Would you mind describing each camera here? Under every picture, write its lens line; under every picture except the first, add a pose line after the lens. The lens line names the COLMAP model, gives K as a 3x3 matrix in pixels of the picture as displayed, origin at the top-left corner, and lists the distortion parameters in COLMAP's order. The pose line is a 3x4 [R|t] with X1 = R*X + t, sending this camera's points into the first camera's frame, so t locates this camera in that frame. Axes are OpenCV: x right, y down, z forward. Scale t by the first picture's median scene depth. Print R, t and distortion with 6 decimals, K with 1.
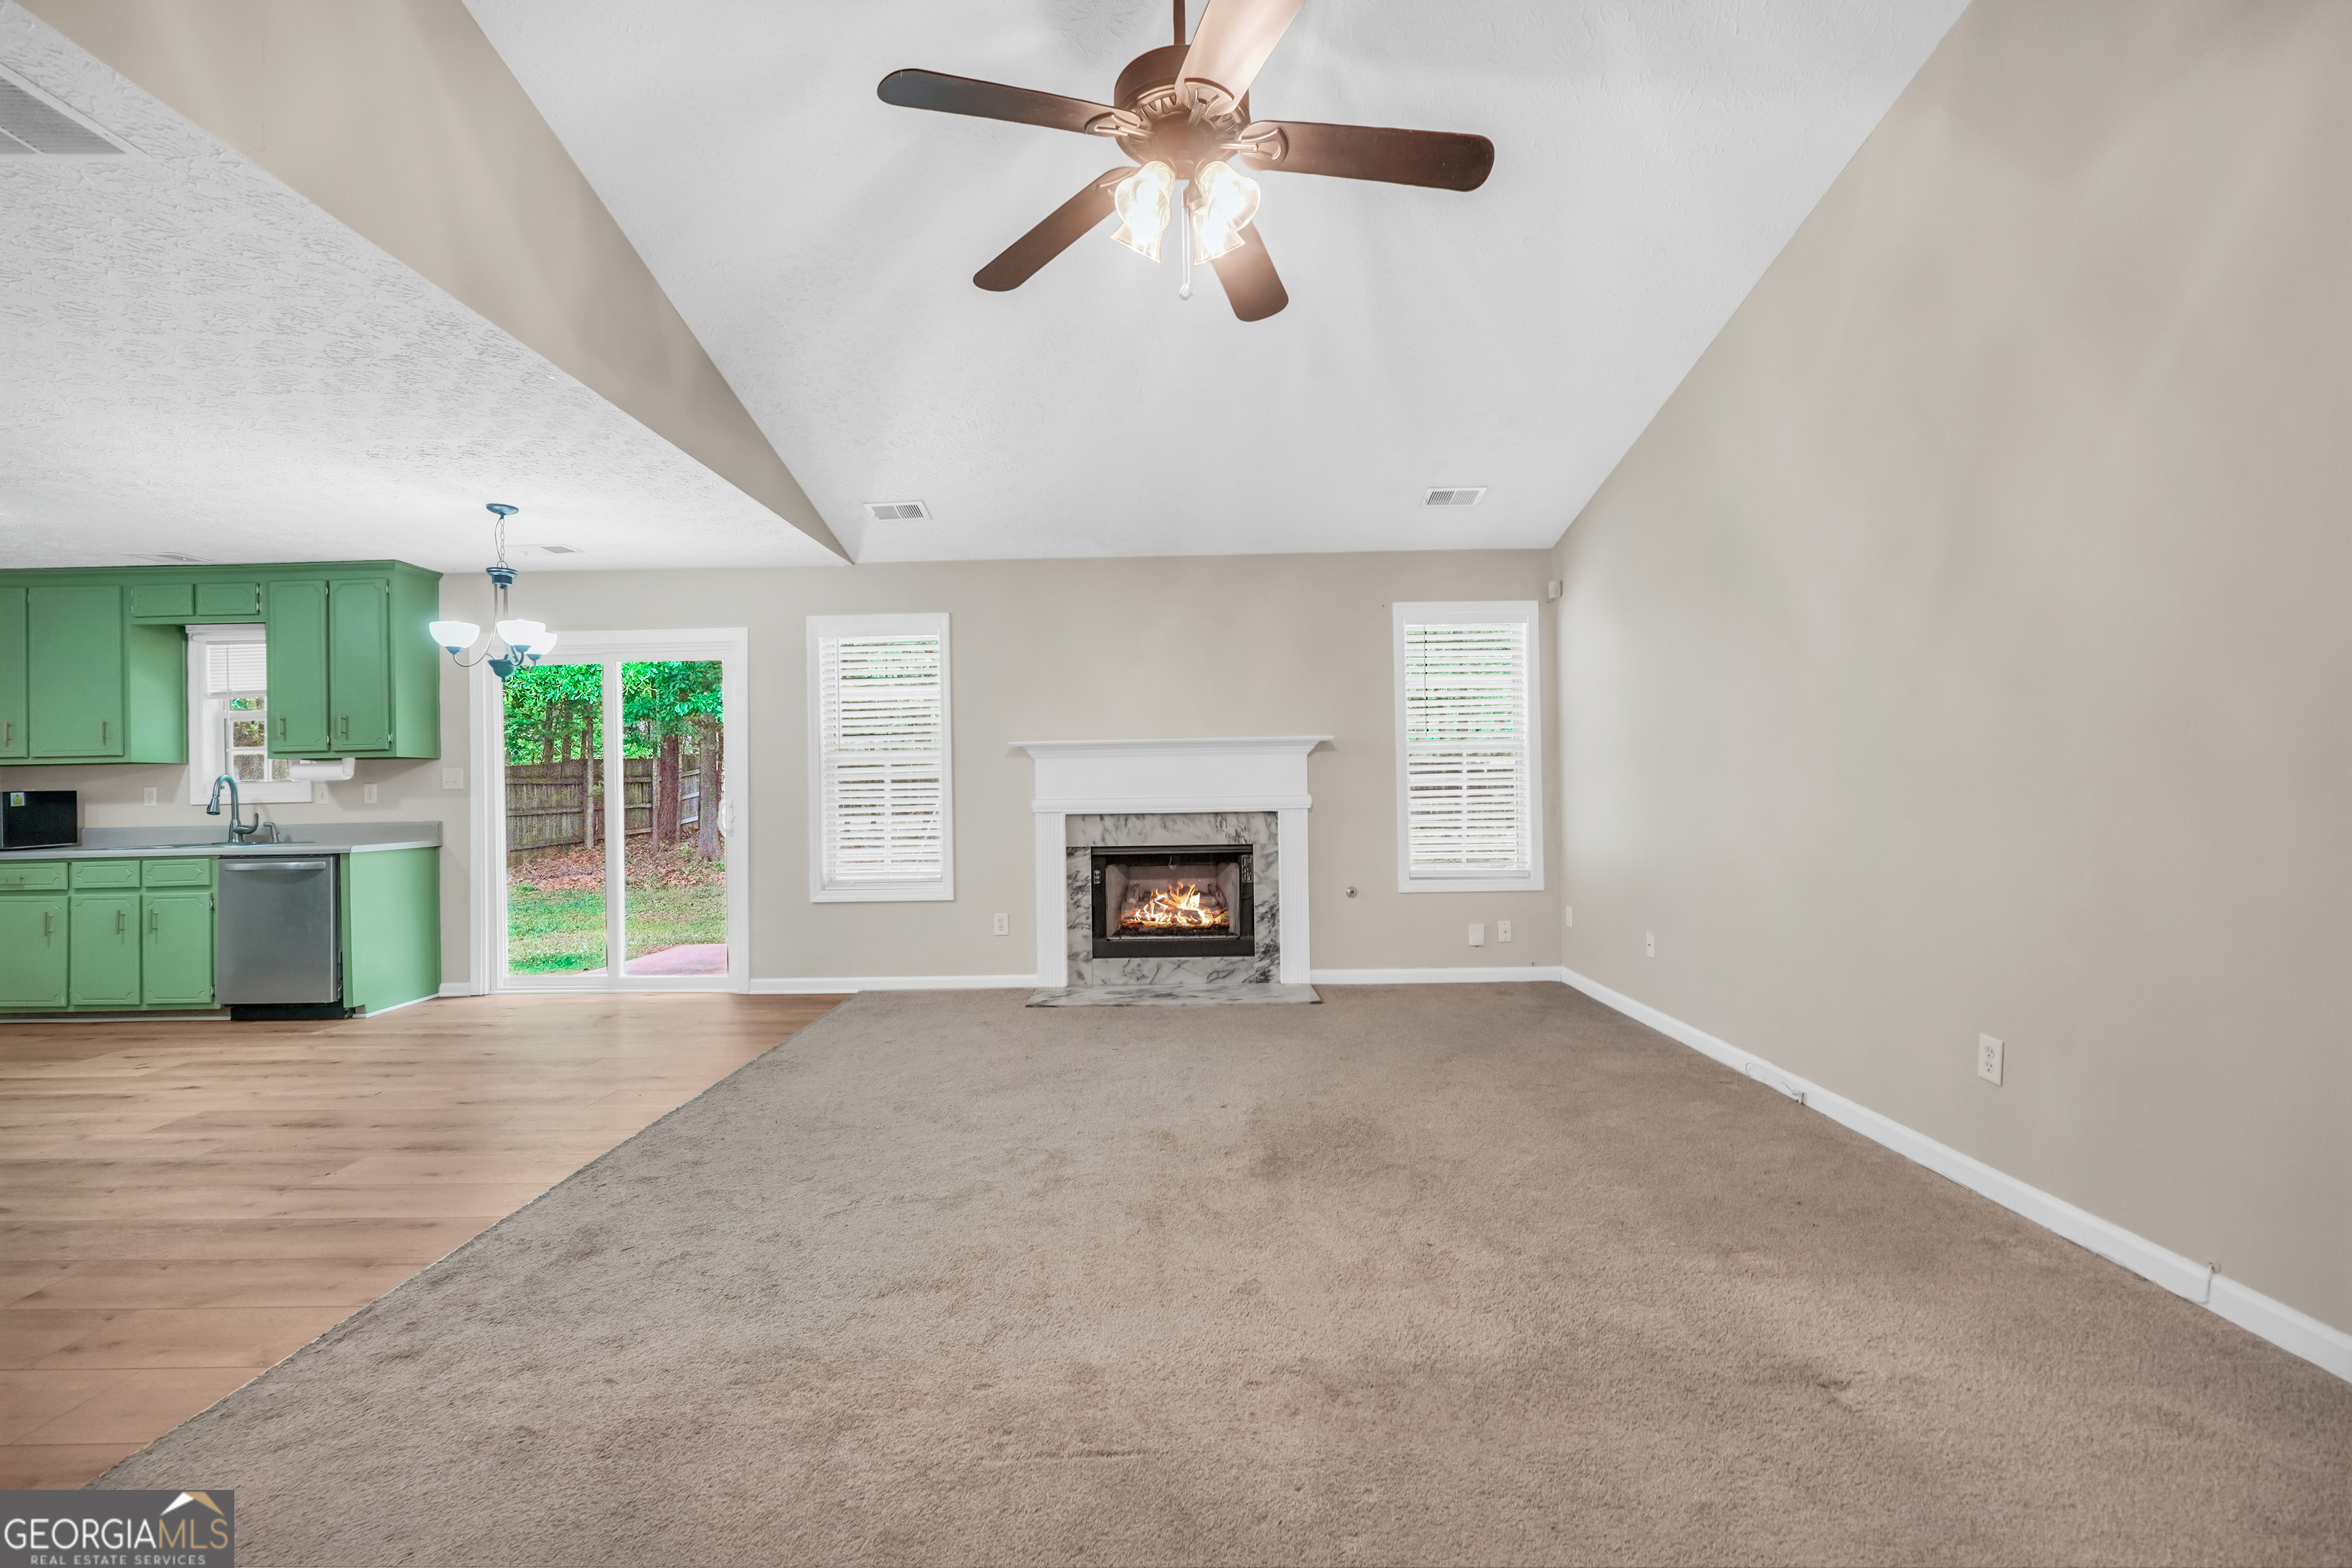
lens RADIAL K [[990.8, 0, 1167.9], [0, 990.8, 779.3], [0, 0, 1]] dist [-0.017964, 0.006968]
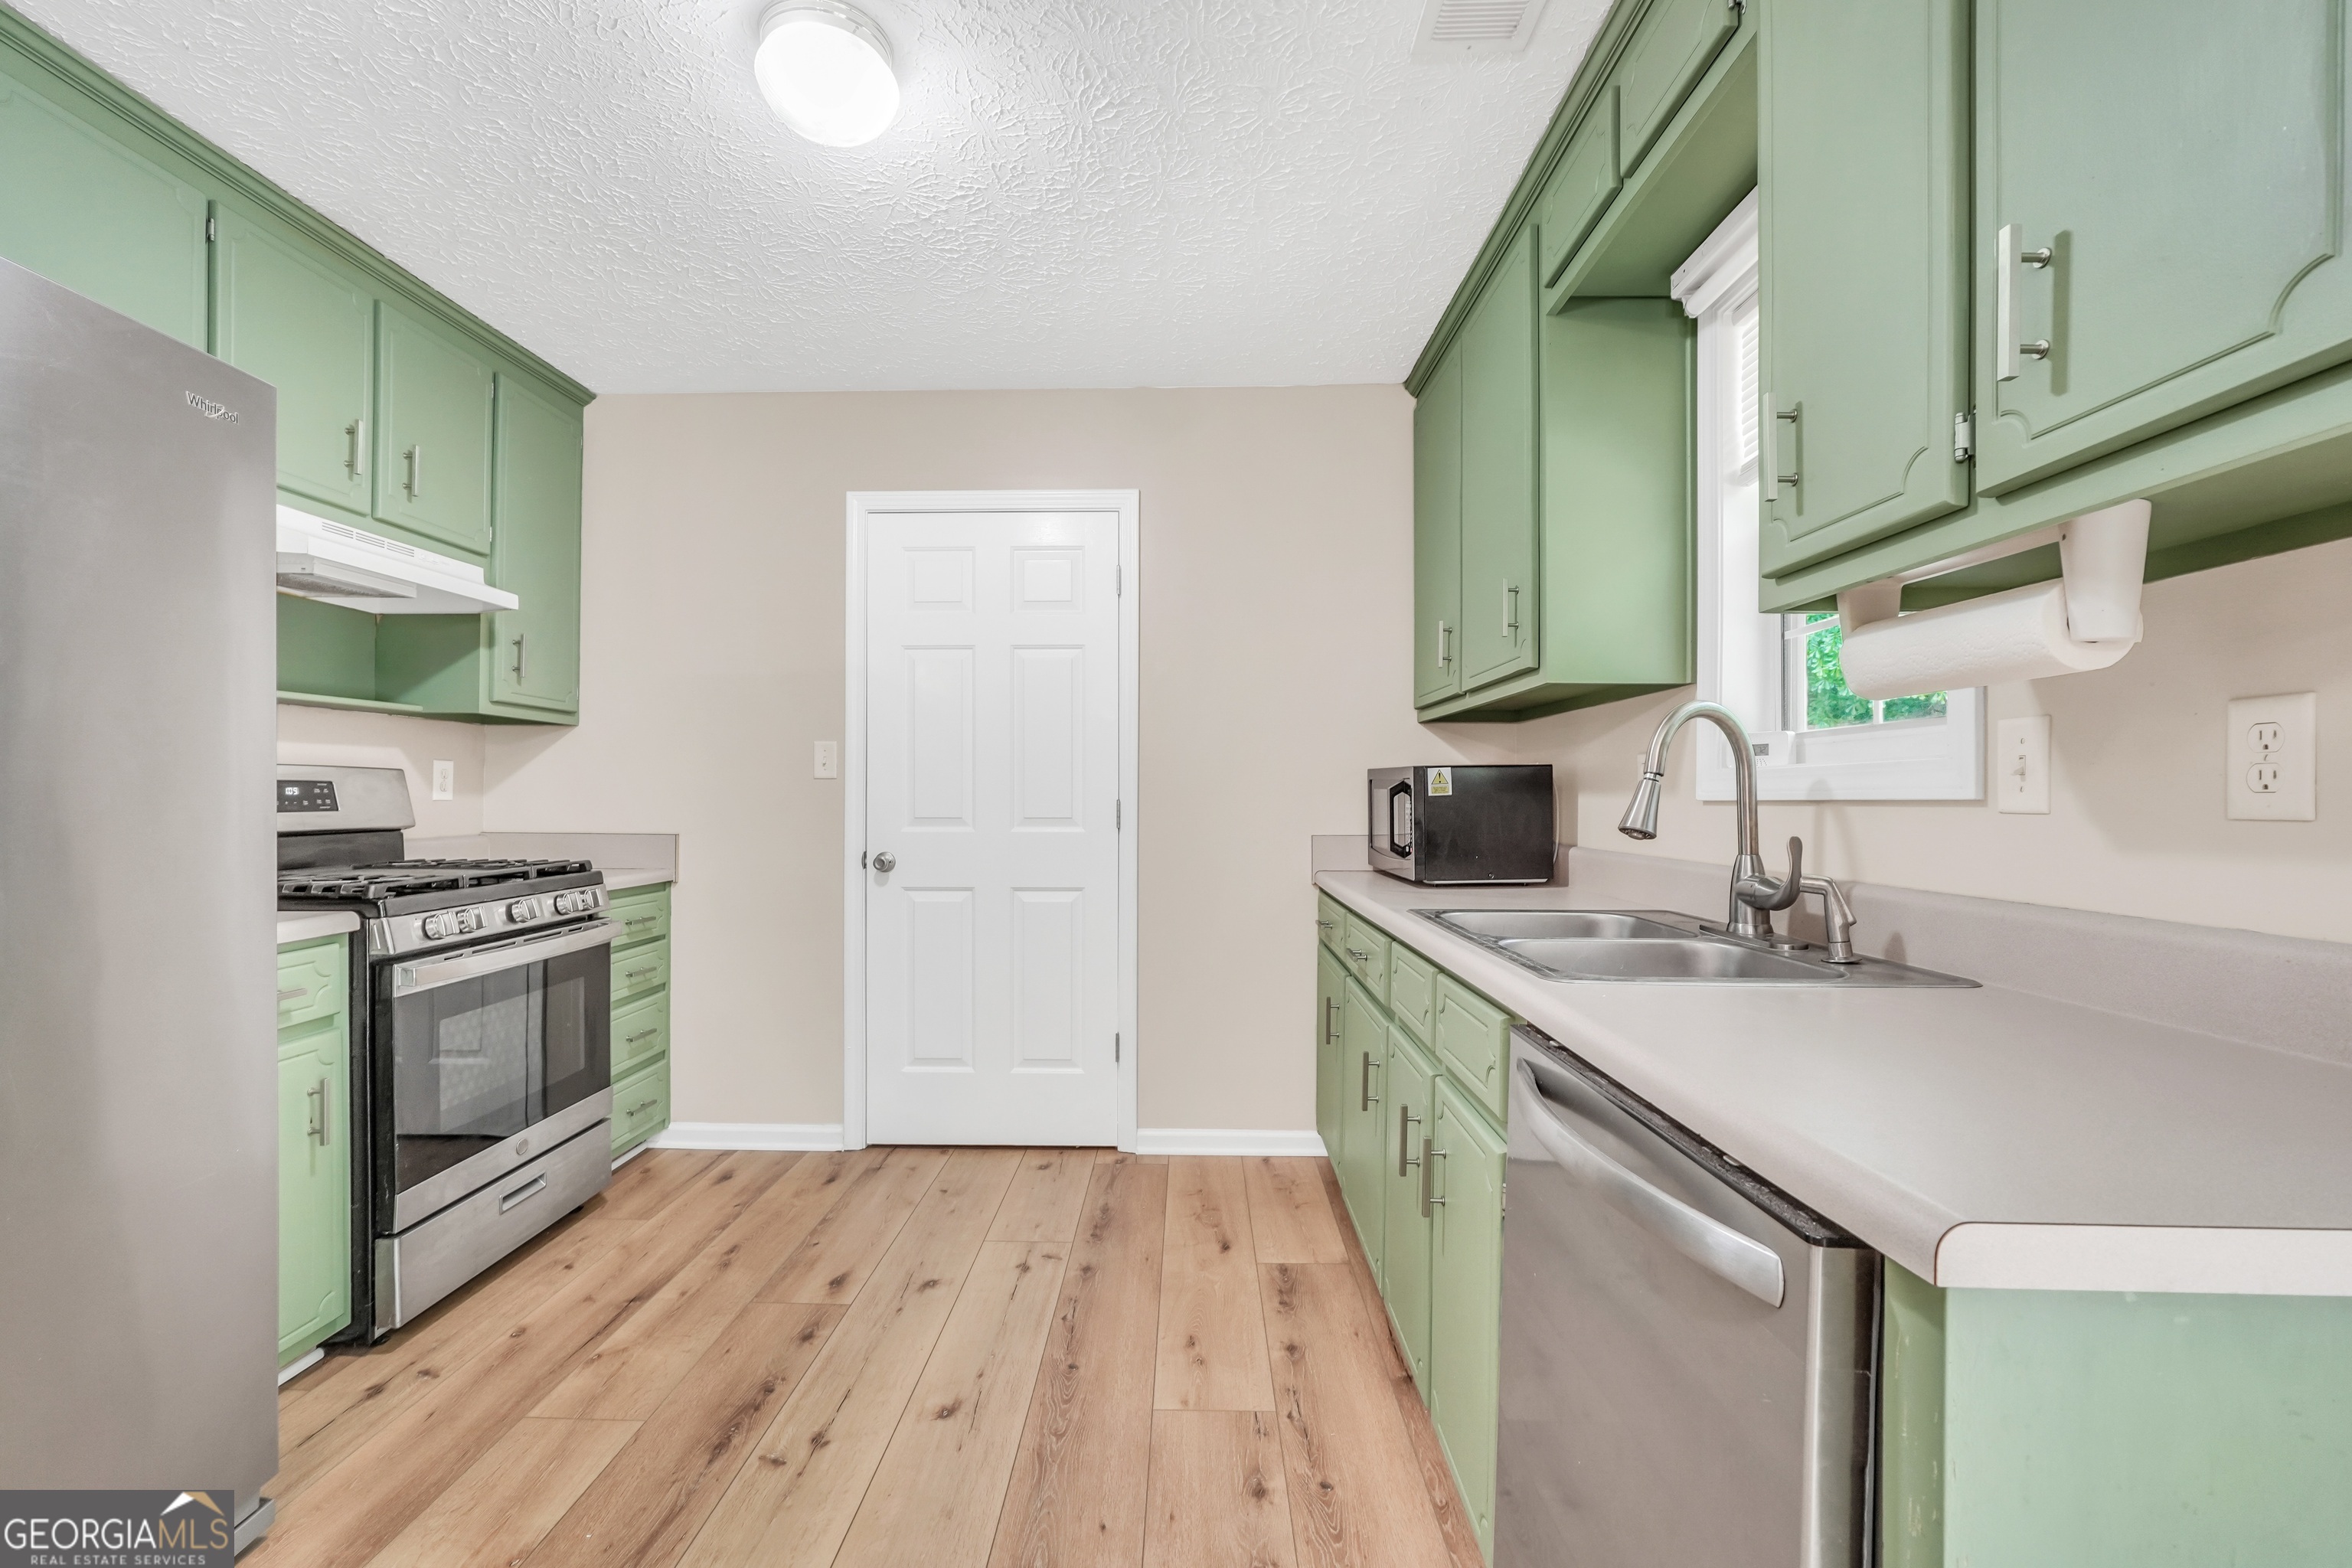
lens RADIAL K [[996.3, 0, 1163.7], [0, 996.3, 796.1], [0, 0, 1]] dist [-0.013703, 0.005903]
pose [[-0.010987, 0.017425, -0.999788, -0.653083], [0.005205, 0.999836, 0.017369, 0.017405], [0.999926, -0.005013, -0.011076, 0.827397]]
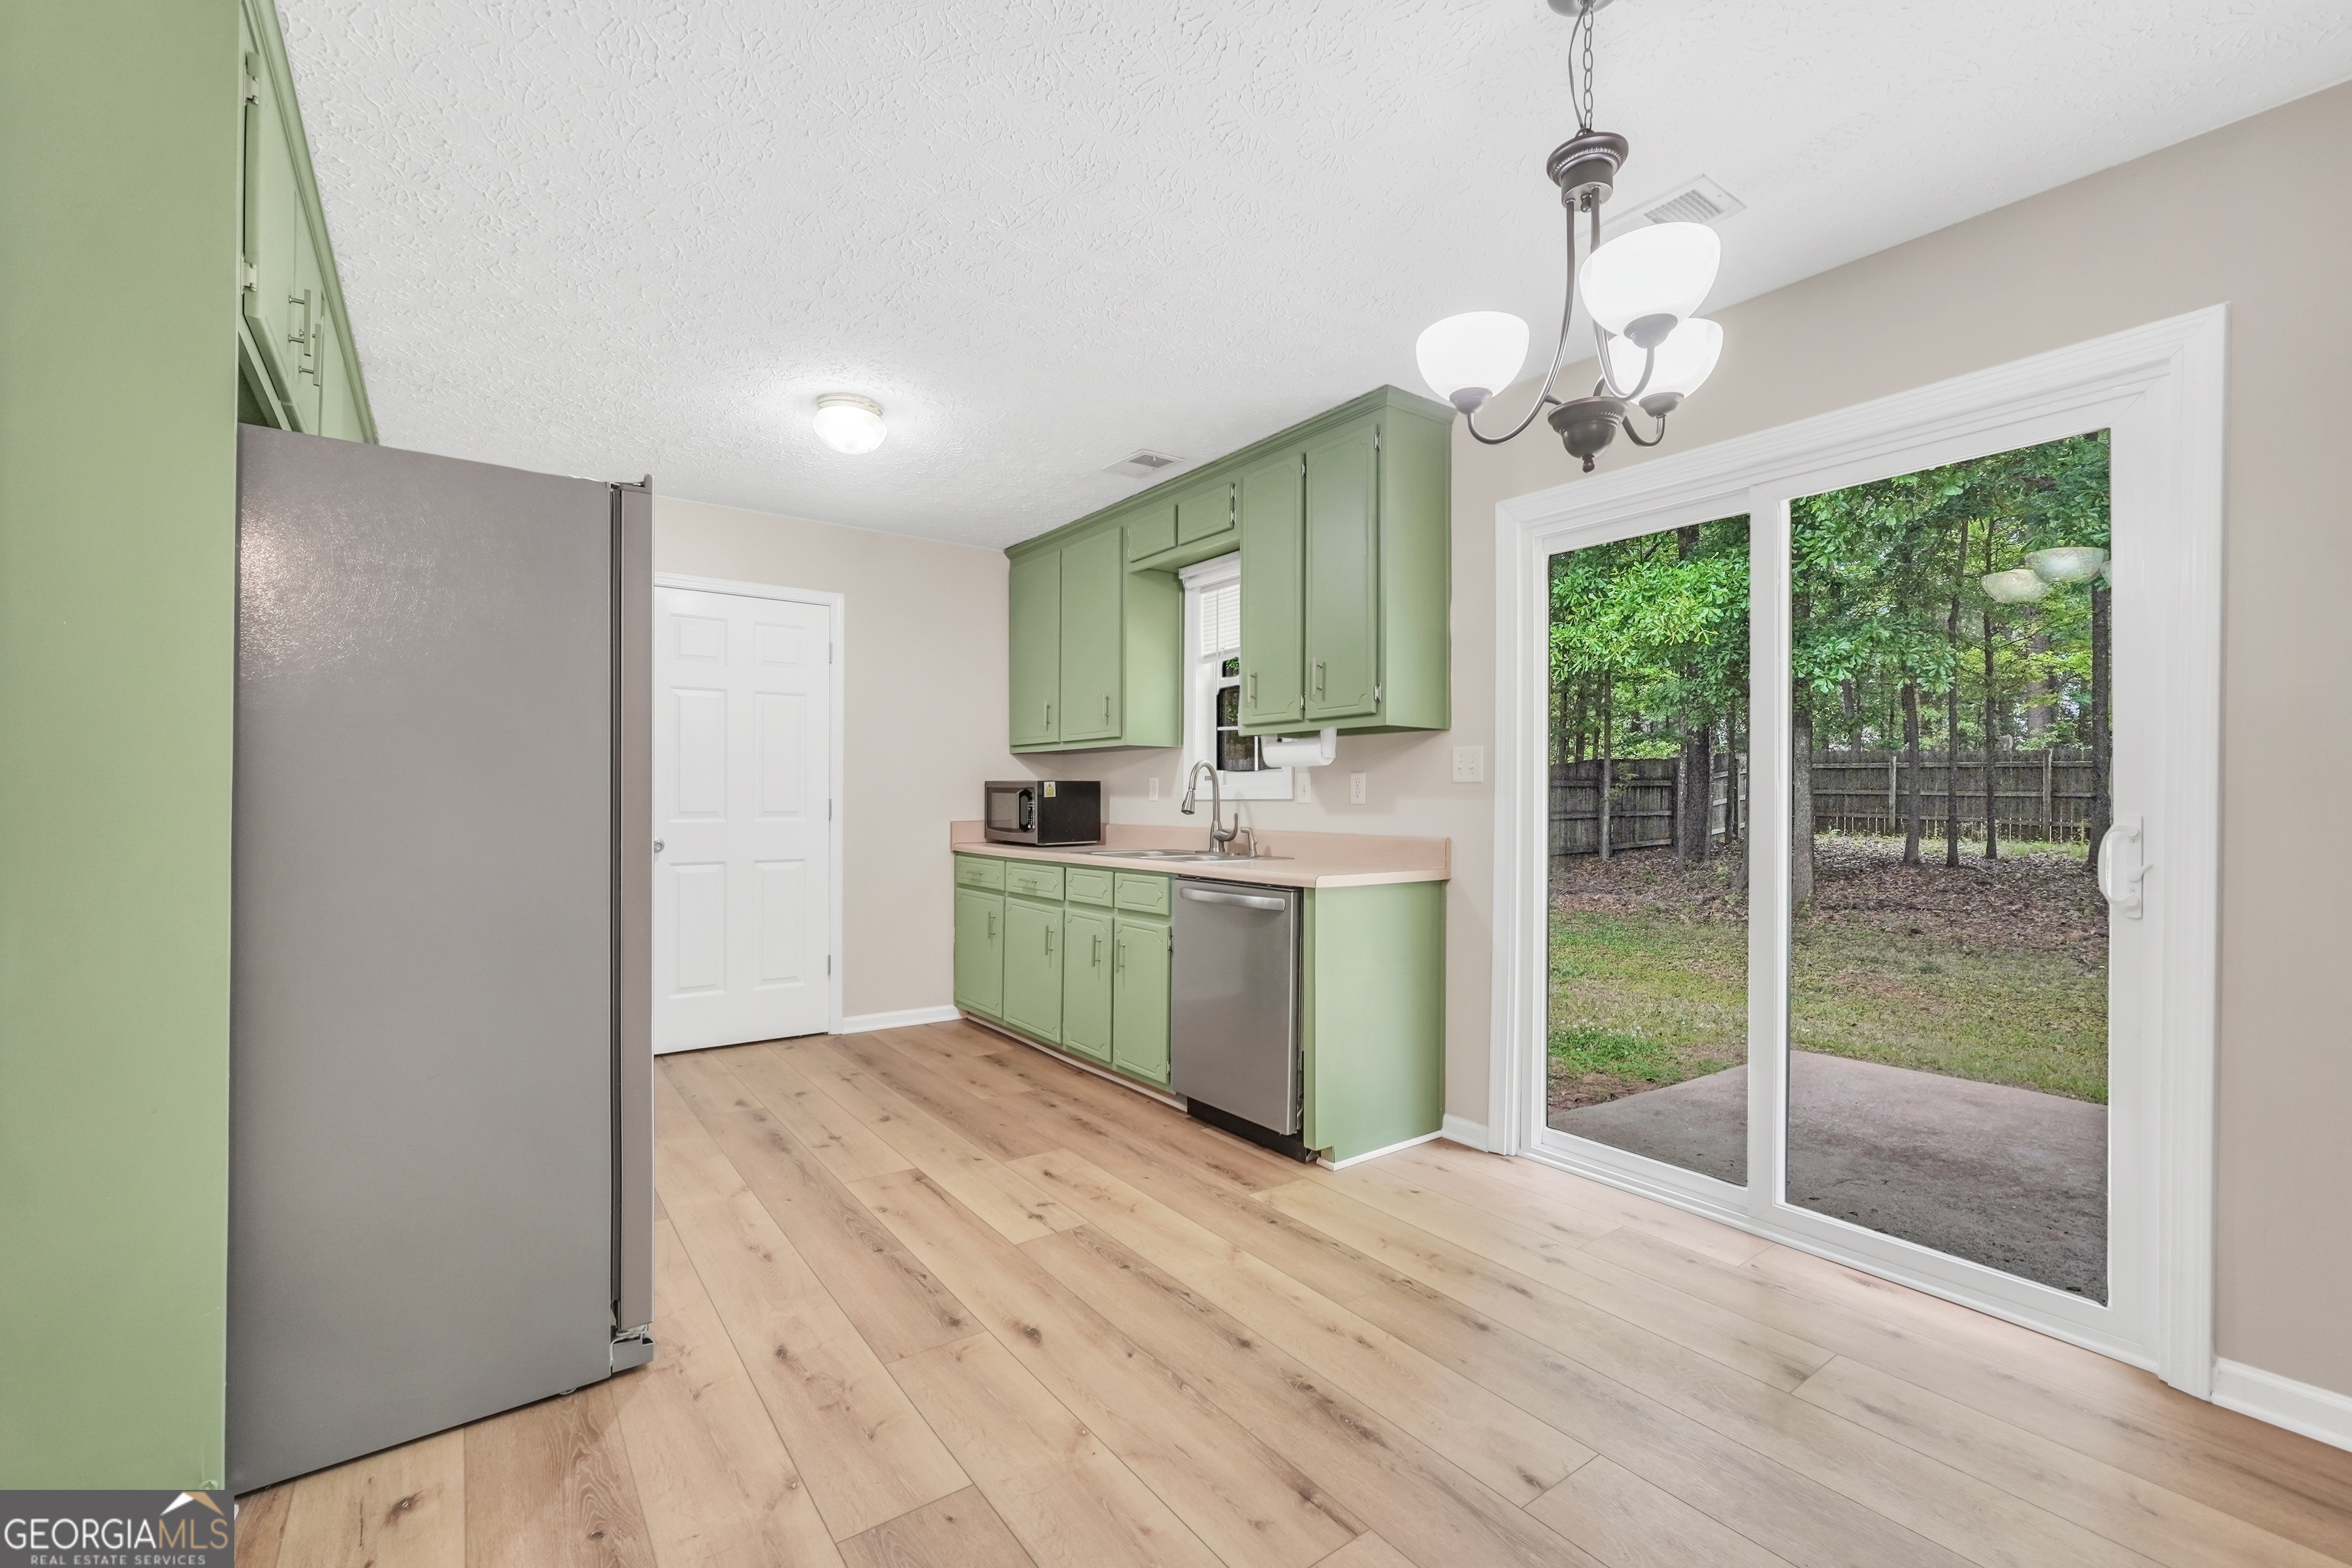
lens RADIAL K [[996.3, 0, 1163.7], [0, 996.3, 796.1], [0, 0, 1]] dist [-0.013703, 0.005903]
pose [[0.596521, 0.017795, -0.802401, -0.373505], [-0.009351, 0.999840, 0.015222, 0.011121], [0.802543, -0.001577, 0.596592, 0.520054]]
